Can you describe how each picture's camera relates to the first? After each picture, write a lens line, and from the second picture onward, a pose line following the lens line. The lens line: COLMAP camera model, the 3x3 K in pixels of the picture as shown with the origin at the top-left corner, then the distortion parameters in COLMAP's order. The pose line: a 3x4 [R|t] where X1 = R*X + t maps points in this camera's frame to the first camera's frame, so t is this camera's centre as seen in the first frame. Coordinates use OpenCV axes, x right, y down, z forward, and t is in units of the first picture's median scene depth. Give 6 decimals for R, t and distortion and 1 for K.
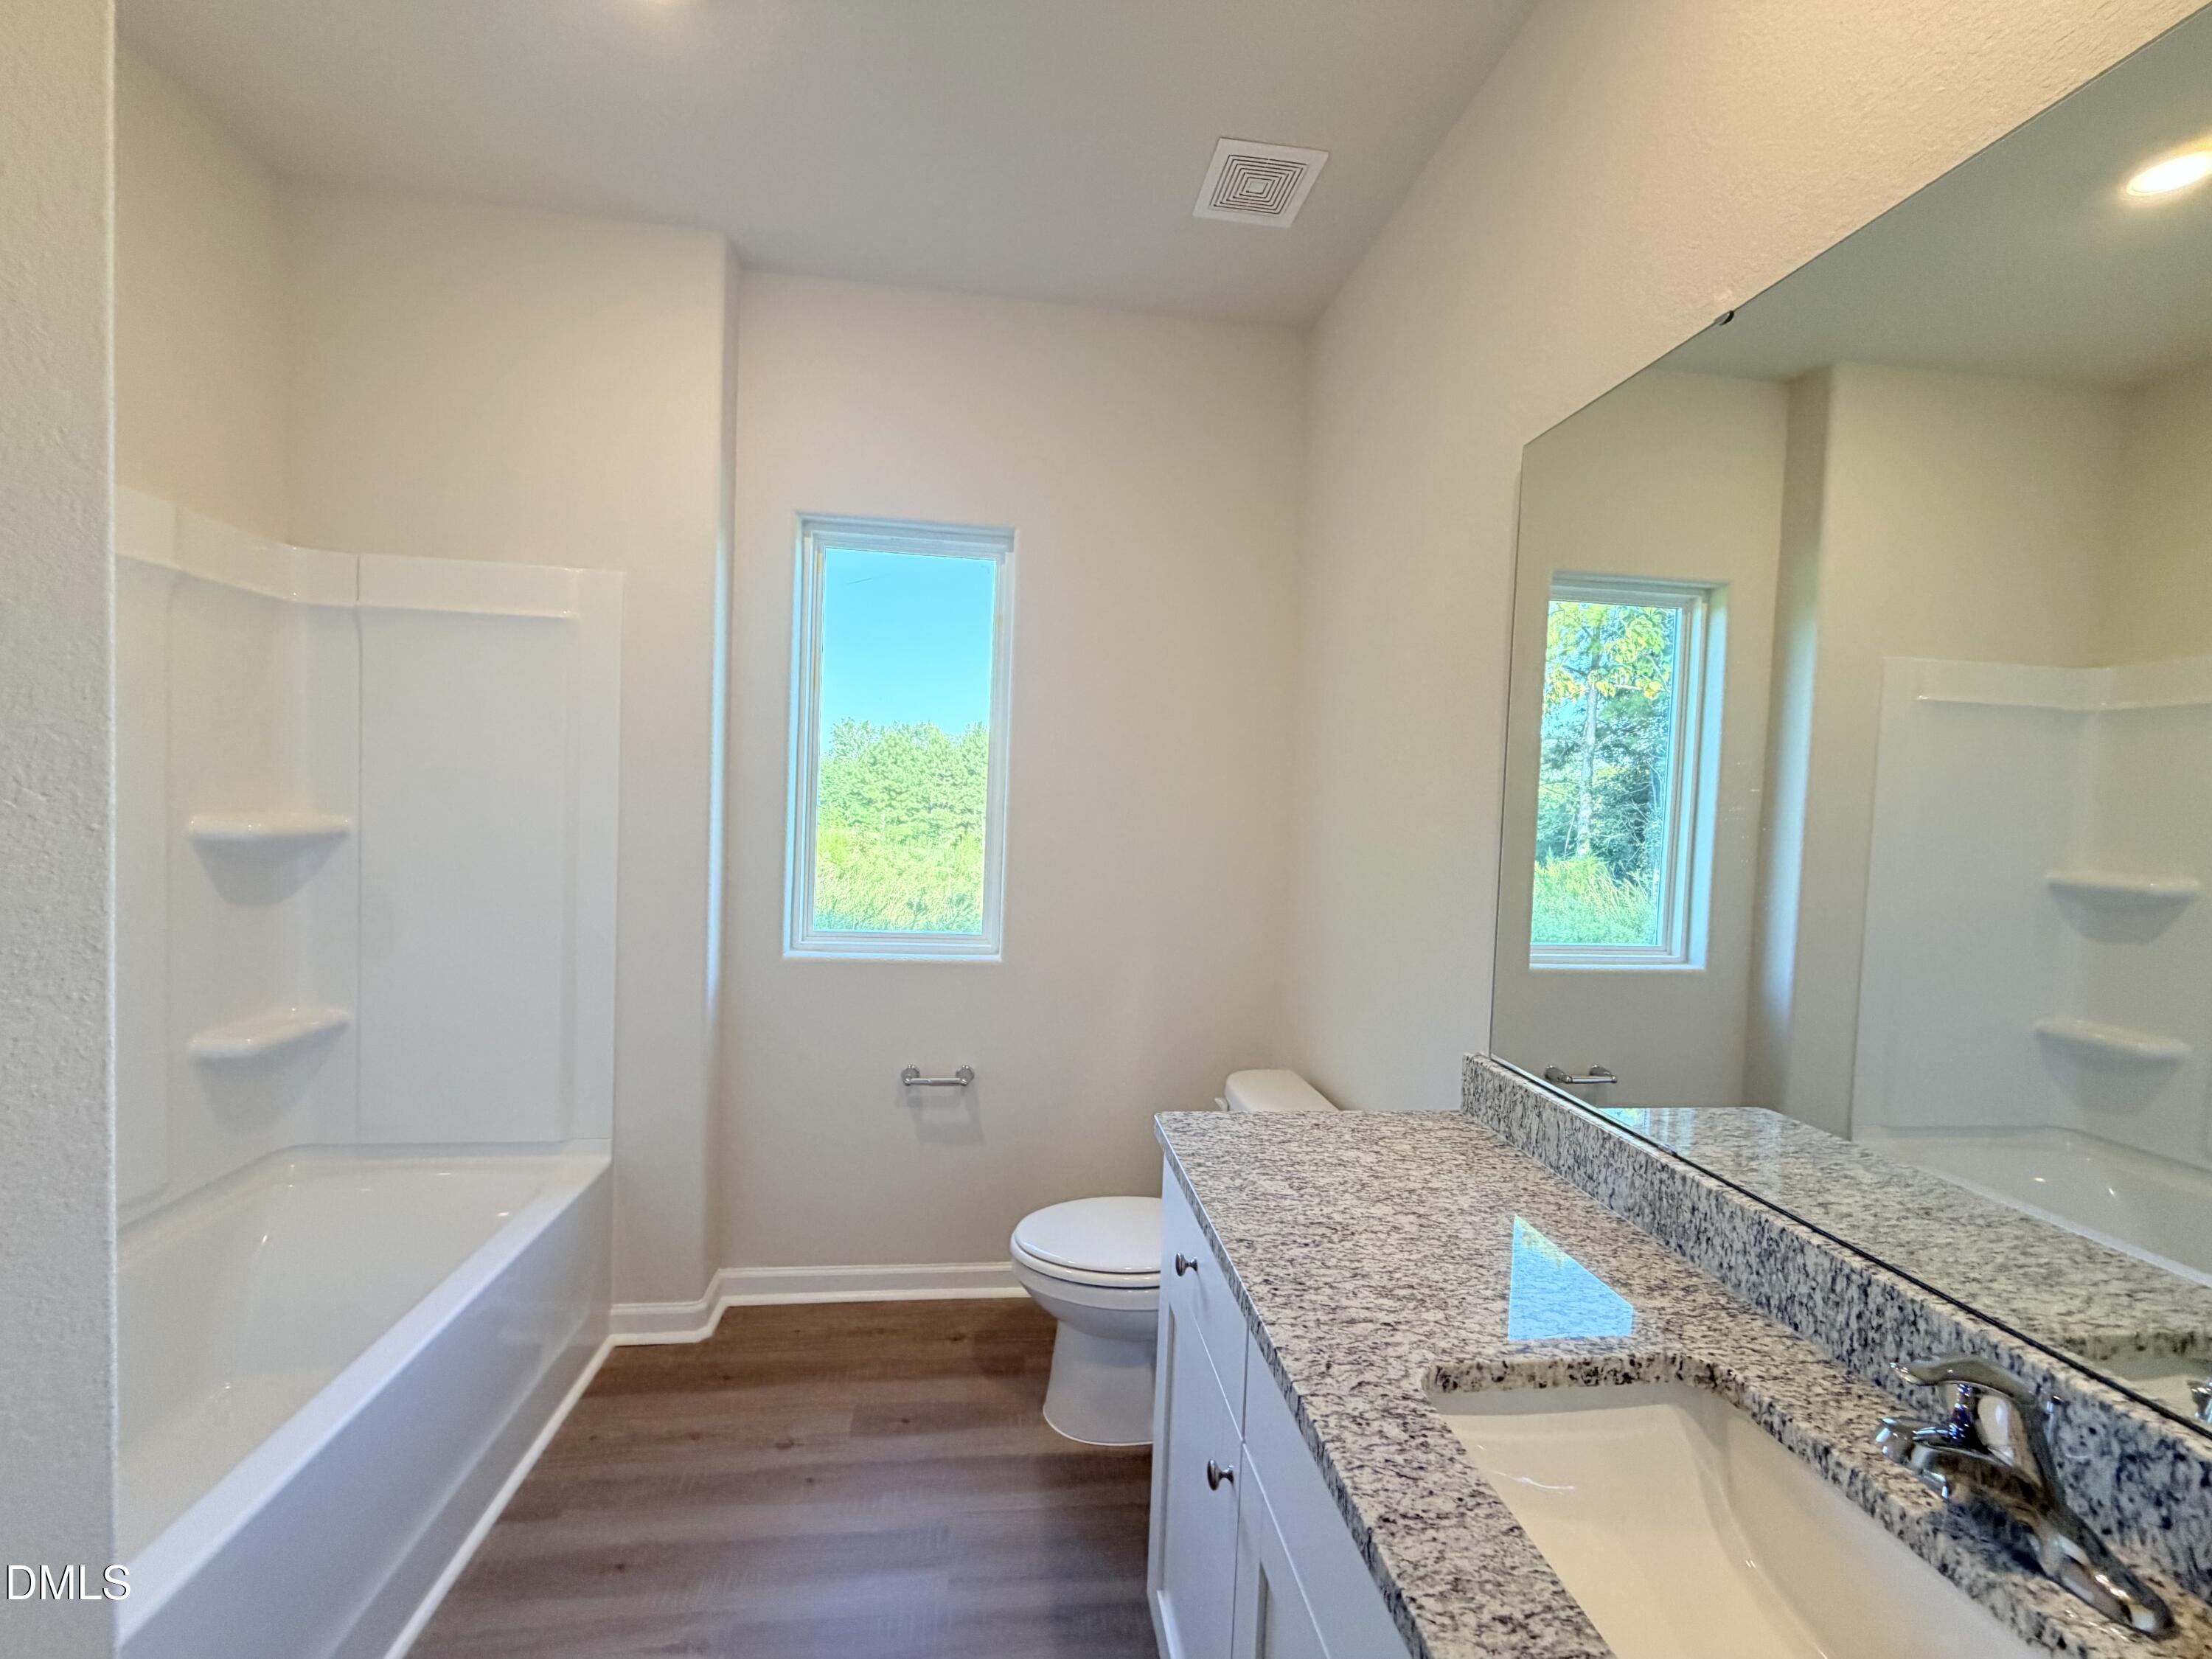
lens RADIAL K [[883.6, 0, 1096.1], [0, 883.6, 830.0], [0, 0, 1]] dist [0.000919, 0.000125]
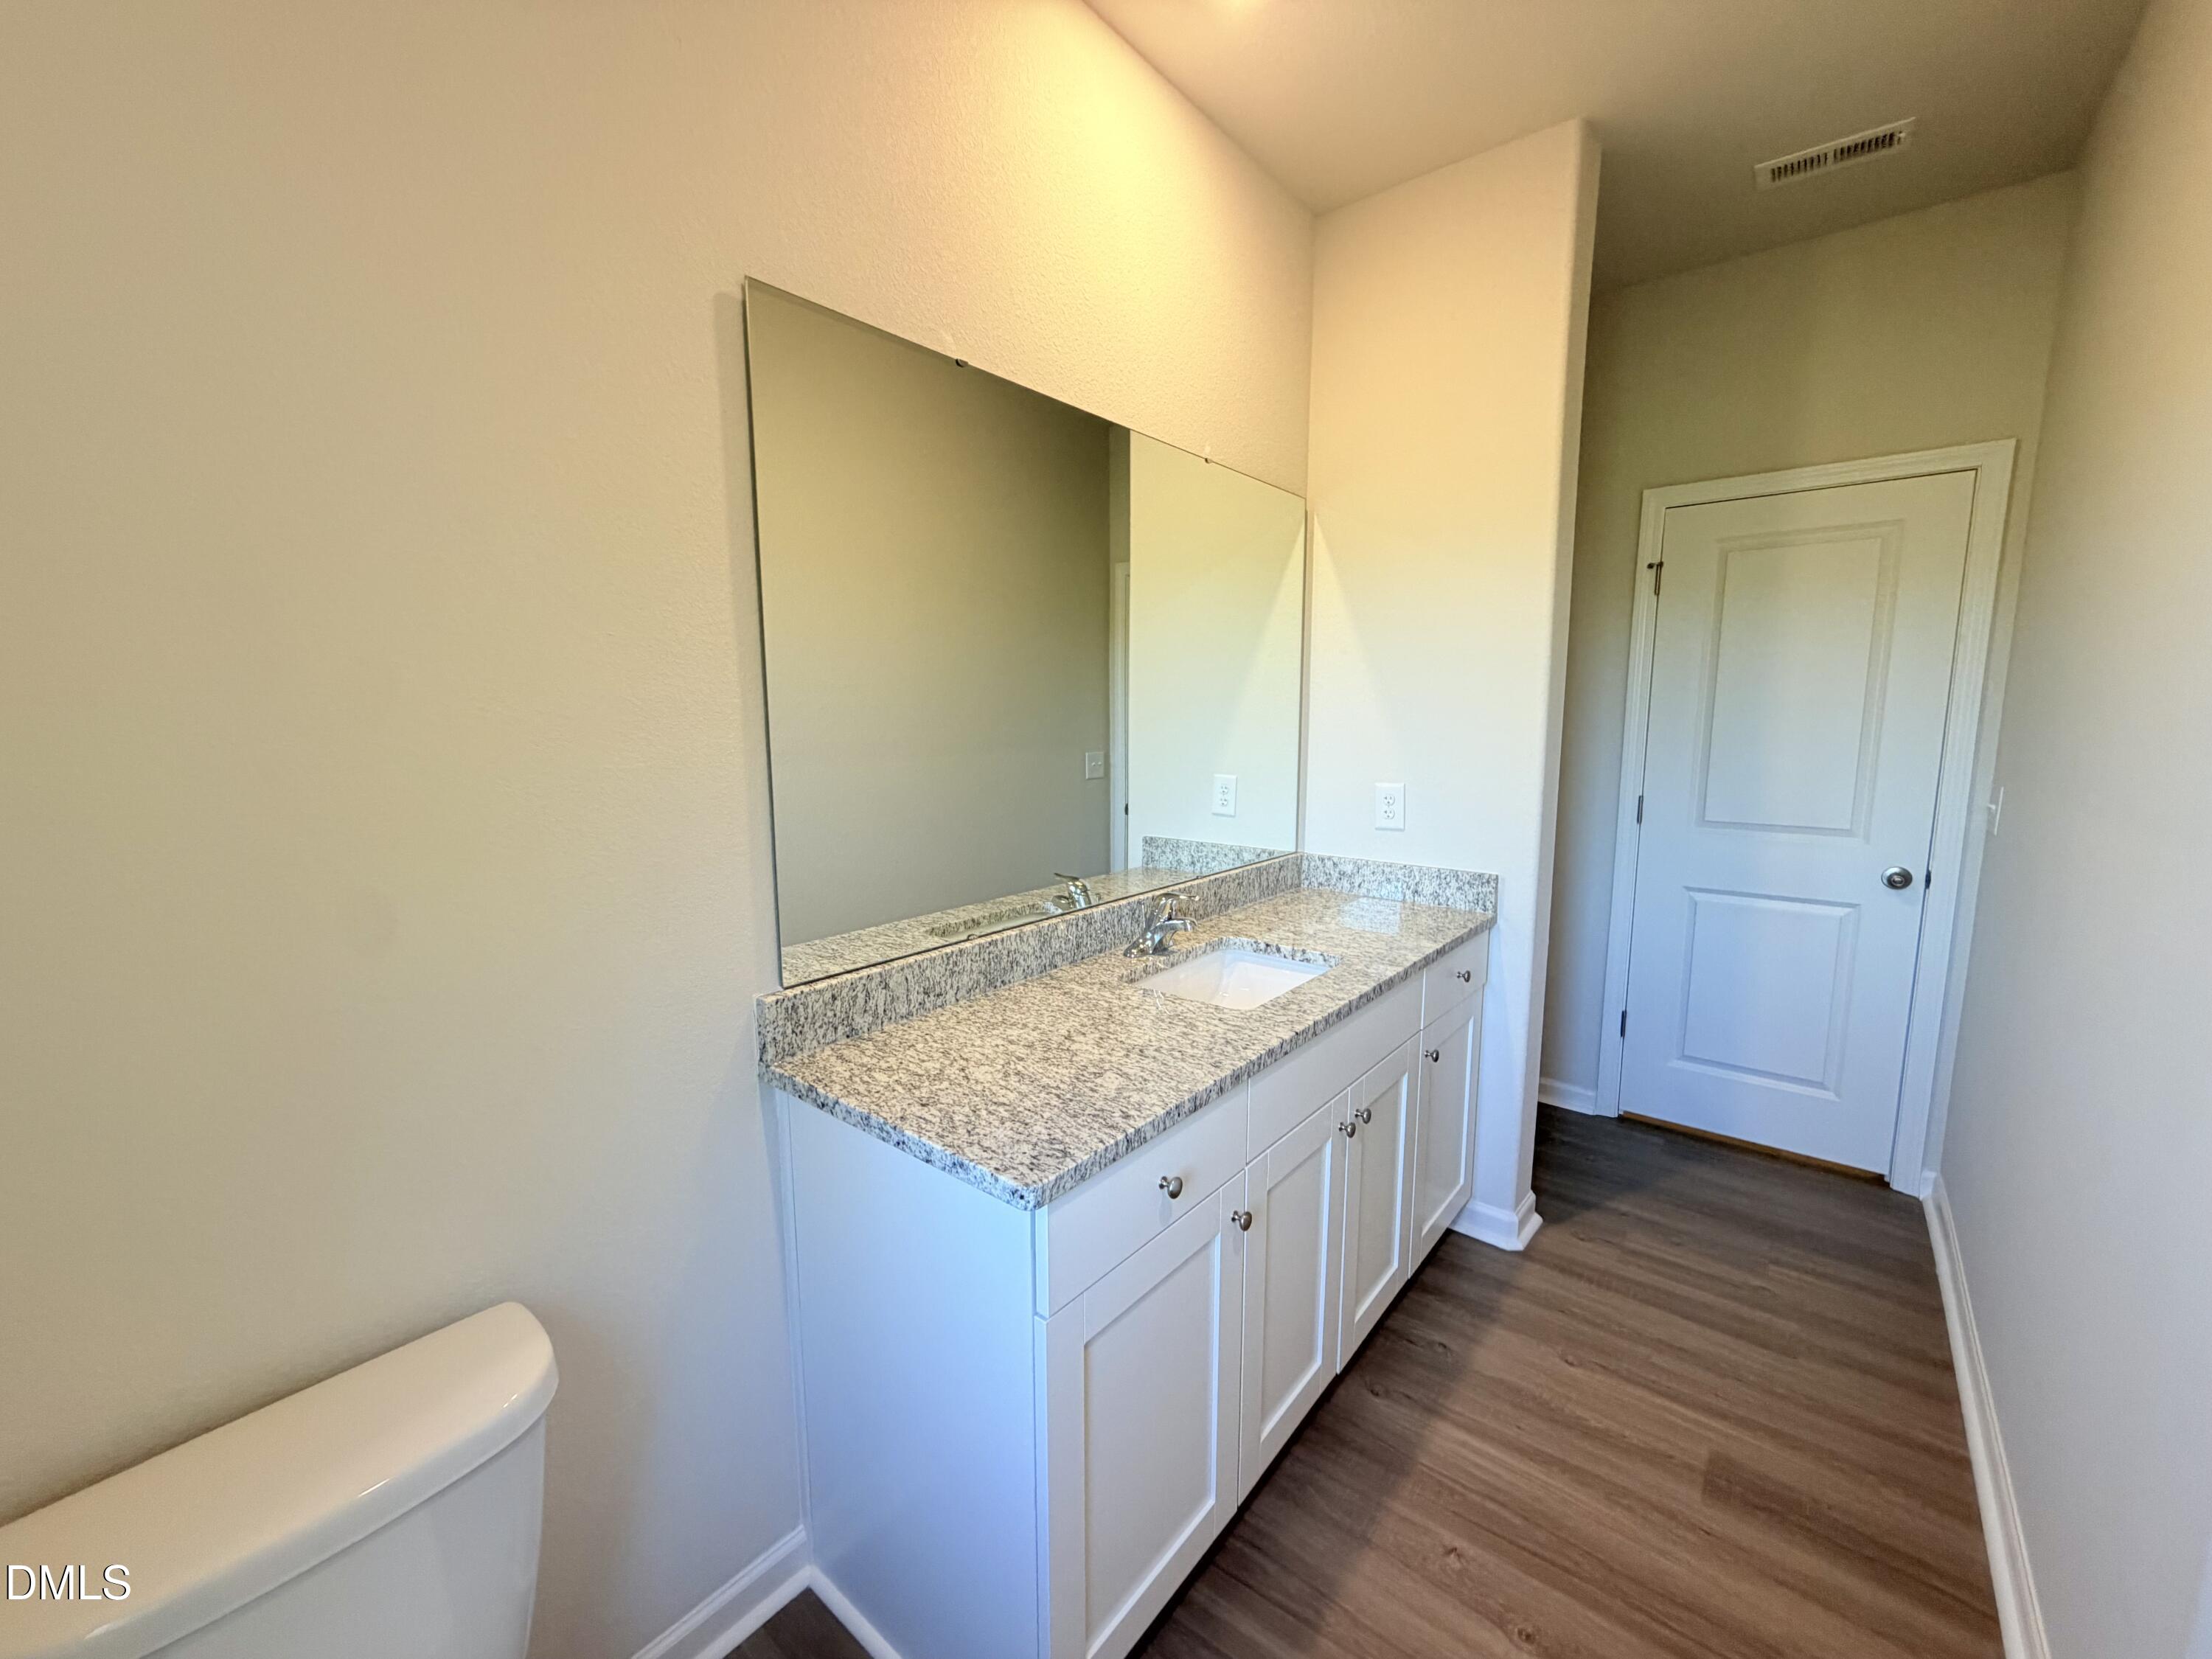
lens RADIAL K [[955.6, 0, 1065.2], [0, 955.6, 843.4], [0, 0, 1]] dist [-0.000045, -0.000064]
pose [[-0.689878, -0.135370, 0.711156, -0.544991], [0.004071, 0.981620, 0.190802, -0.093300], [-0.723914, 0.134525, -0.676647, 1.819823]]
